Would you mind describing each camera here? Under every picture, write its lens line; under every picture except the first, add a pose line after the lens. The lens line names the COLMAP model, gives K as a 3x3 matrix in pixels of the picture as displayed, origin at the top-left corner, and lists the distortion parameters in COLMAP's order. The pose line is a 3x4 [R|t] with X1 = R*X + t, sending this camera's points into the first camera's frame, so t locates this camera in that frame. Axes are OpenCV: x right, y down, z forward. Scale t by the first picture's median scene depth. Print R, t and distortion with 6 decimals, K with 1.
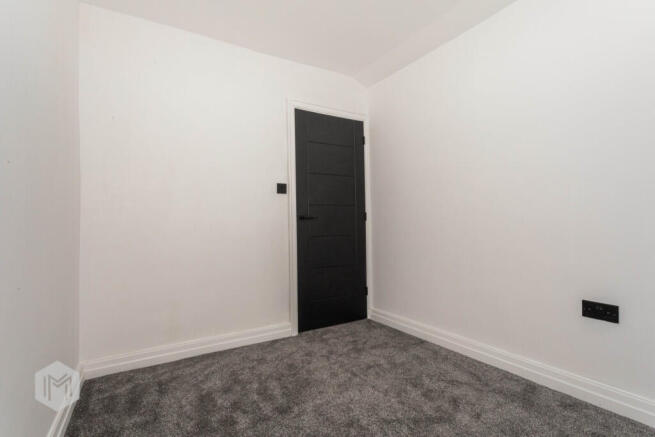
lens RADIAL K [[316.5, 0, 327.9], [0, 316.5, 217.1], [0, 0, 1]] dist [0.001540, 0.000158]
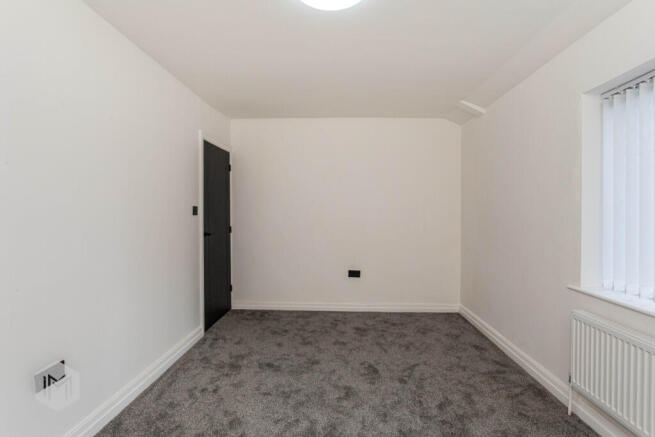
lens RADIAL K [[316.5, 0, 327.9], [0, 316.5, 217.1], [0, 0, 1]] dist [0.001540, 0.000158]
pose [[0.556987, 0.002065, 0.830519, -0.765884], [-0.025905, 0.999554, 0.014888, -0.085334], [-0.830117, -0.029807, 0.556792, -0.018560]]
